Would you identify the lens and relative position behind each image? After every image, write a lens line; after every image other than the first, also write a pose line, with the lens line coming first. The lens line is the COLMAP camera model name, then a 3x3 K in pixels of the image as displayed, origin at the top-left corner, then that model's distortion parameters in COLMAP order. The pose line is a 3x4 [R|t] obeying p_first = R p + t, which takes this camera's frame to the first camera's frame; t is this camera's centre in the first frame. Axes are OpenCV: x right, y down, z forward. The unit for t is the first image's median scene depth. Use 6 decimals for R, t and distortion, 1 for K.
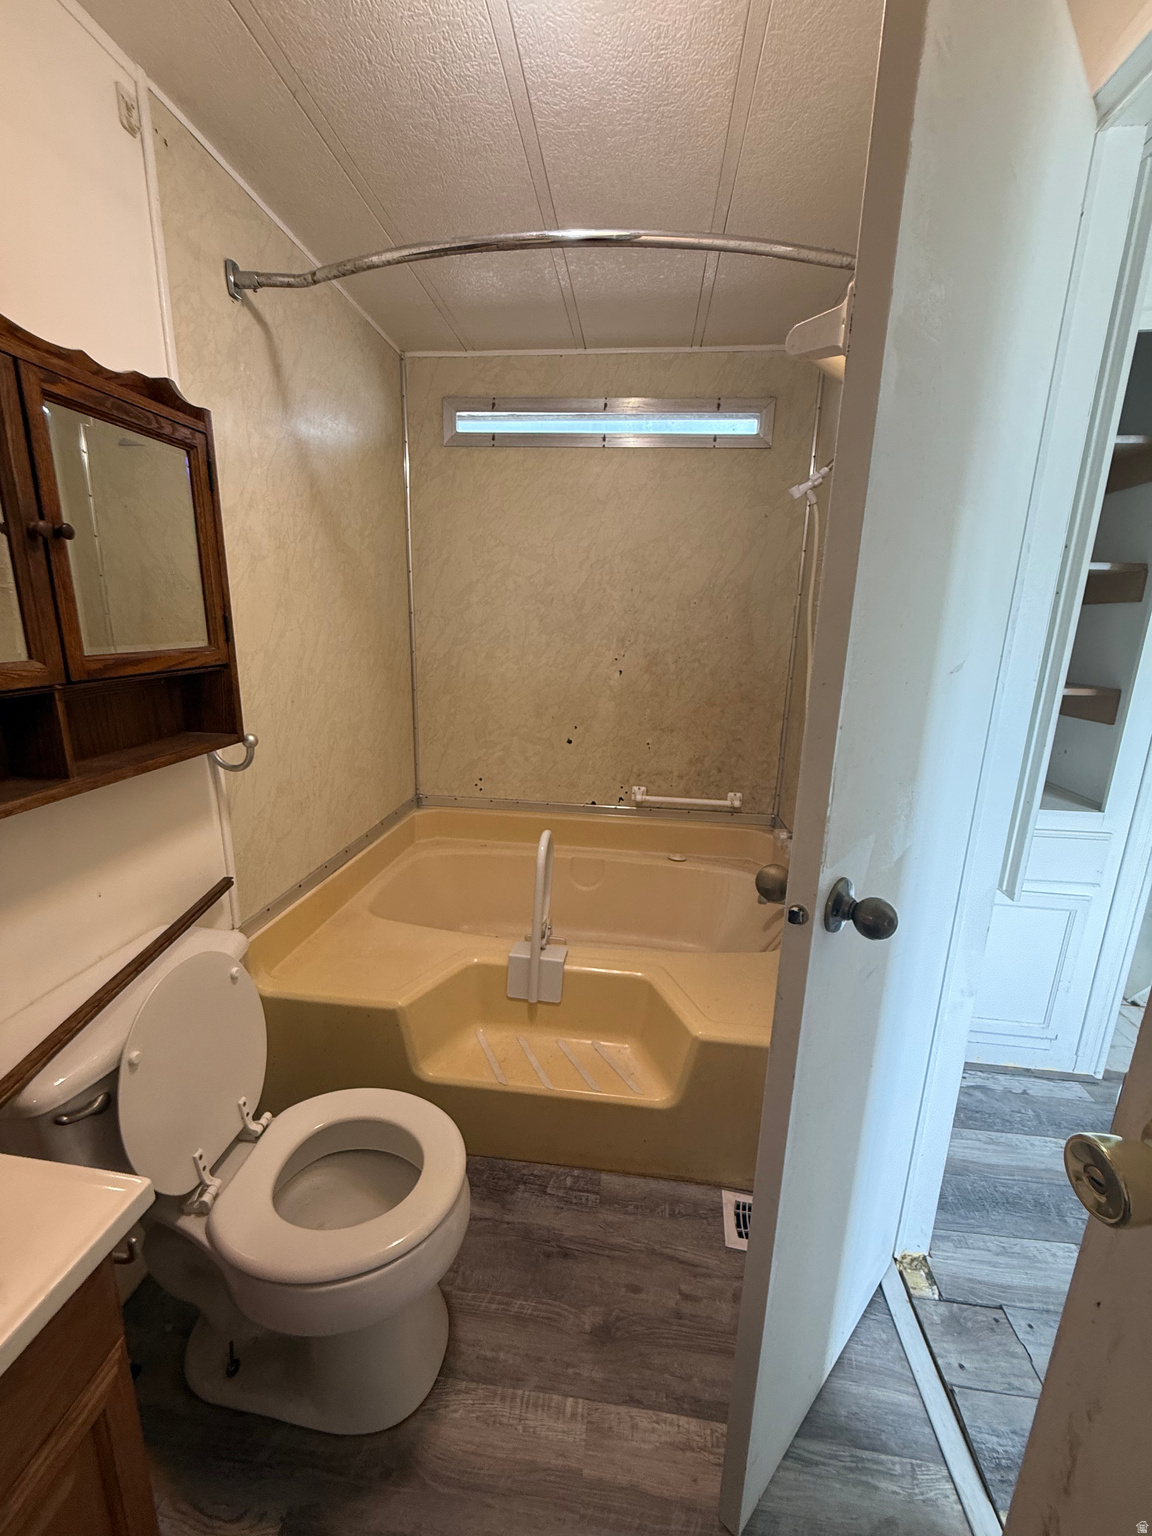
lens RADIAL K [[615.6, 0, 574.3], [0, 615.6, 764.6], [0, 0, 1]] dist [-0.000273, 0.000639]
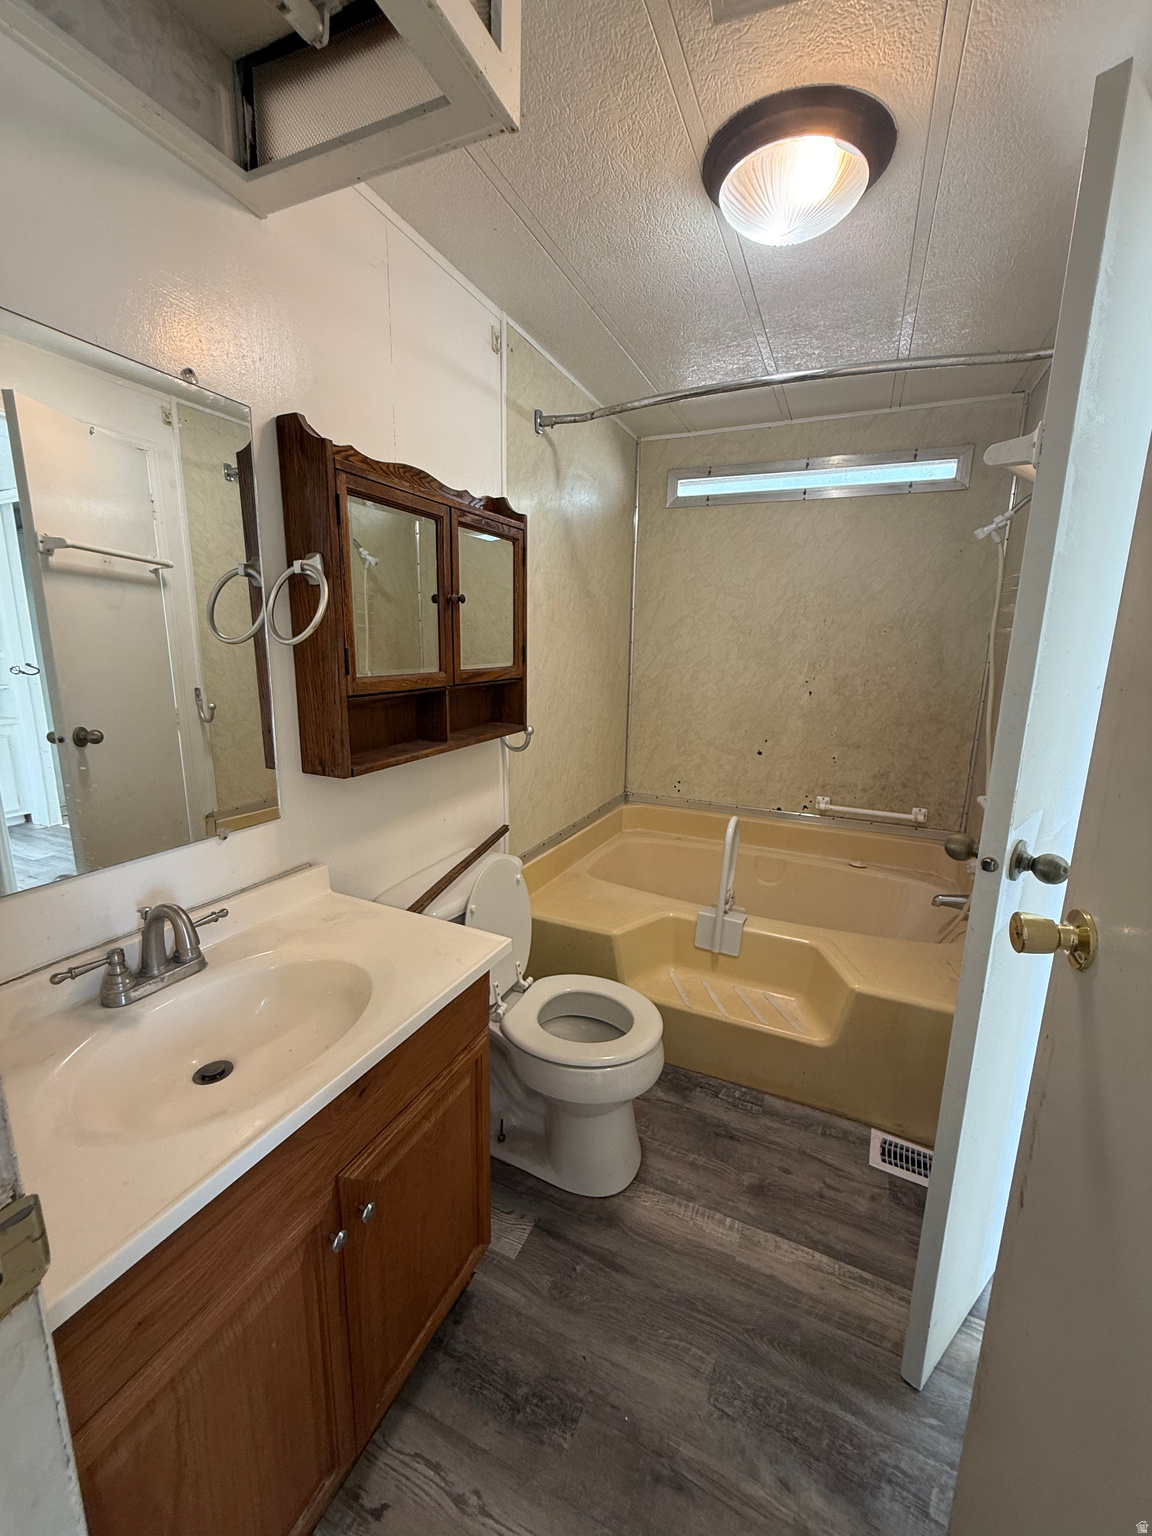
lens RADIAL K [[615.6, 0, 575.7], [0, 615.6, 764.8], [0, 0, 1]] dist [-0.000273, 0.000639]
pose [[0.952231, 0.052212, -0.300881, 0.017029], [-0.065096, 0.997335, -0.032946, 0.064771], [0.298359, 0.050958, 0.953092, -0.276106]]
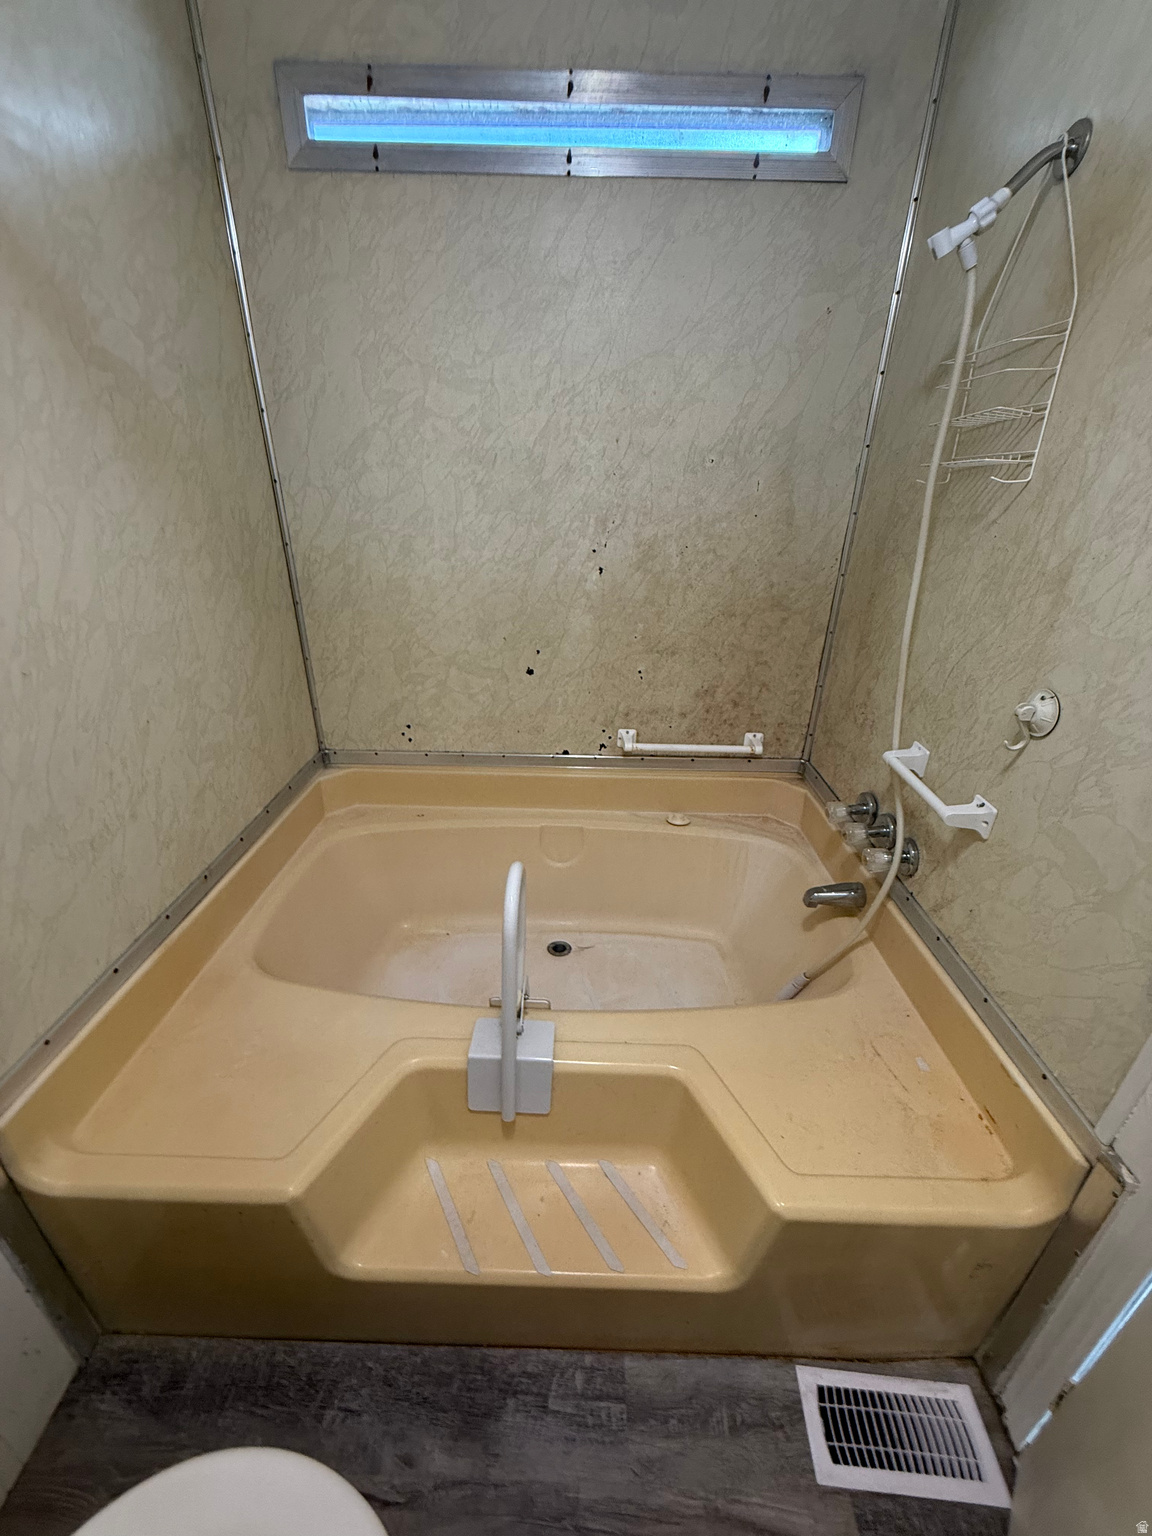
lens RADIAL K [[615.6, 0, 573.8], [0, 615.6, 765.1], [0, 0, 1]] dist [-0.000273, 0.000639]
pose [[0.995399, -0.050374, 0.081504, -0.031184], [0.032093, 0.976794, 0.211763, -0.119932], [-0.090280, -0.208173, 0.973917, 0.409899]]
